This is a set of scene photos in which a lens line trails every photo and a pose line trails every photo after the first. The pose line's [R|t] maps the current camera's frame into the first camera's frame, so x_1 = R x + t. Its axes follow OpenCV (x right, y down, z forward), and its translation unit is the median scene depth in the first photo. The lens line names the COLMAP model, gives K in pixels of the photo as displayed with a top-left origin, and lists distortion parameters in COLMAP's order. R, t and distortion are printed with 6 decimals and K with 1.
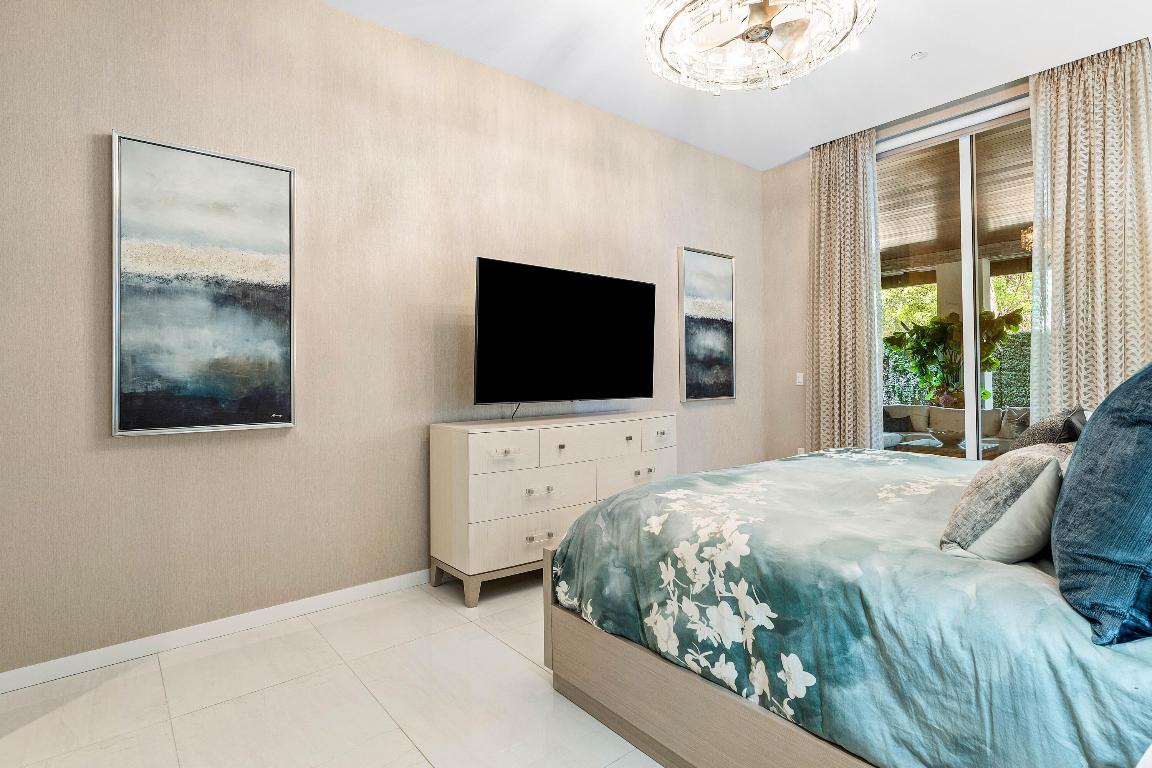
lens RADIAL K [[574.4, 0, 577.7], [0, 574.4, 372.8], [0, 0, 1]] dist [0.004936, -0.000716]
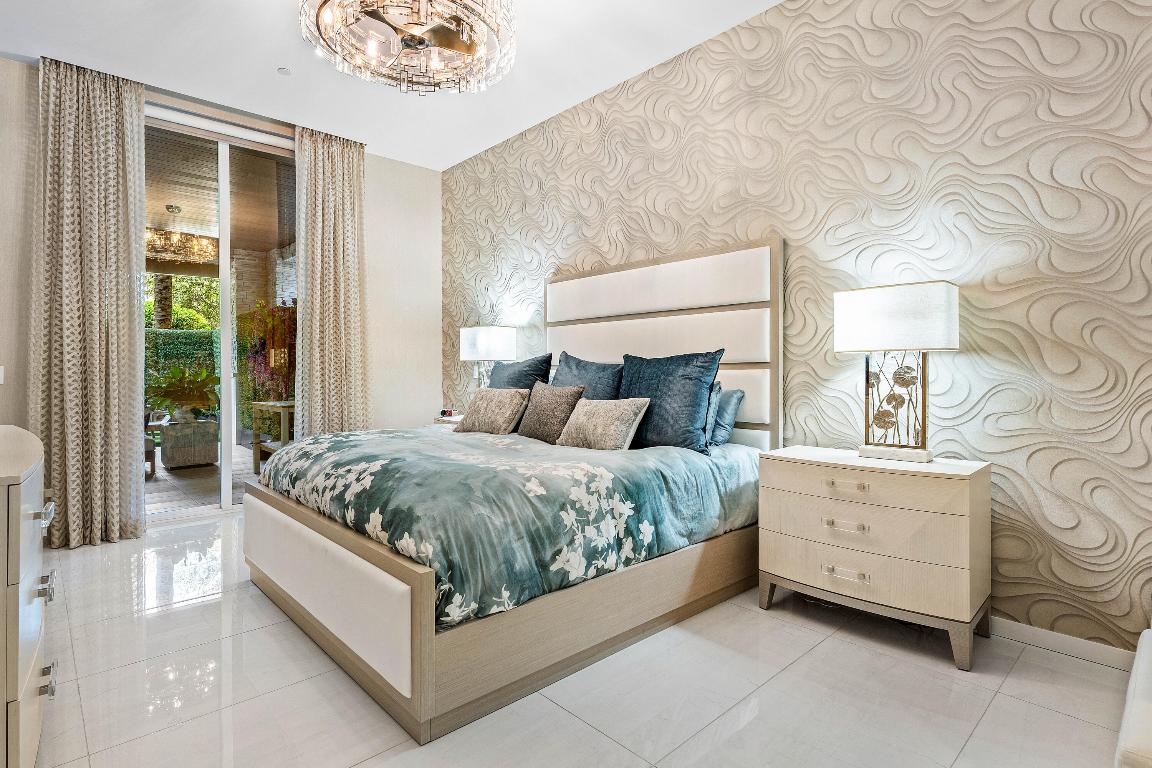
lens RADIAL K [[574.4, 0, 570.1], [0, 574.4, 377.1], [0, 0, 1]] dist [0.004936, -0.000716]
pose [[-0.051845, -0.004861, 0.998643, -1.143601], [-0.003460, 0.999983, 0.004688, 0.042536], [-0.998649, -0.003212, -0.051861, 1.123893]]
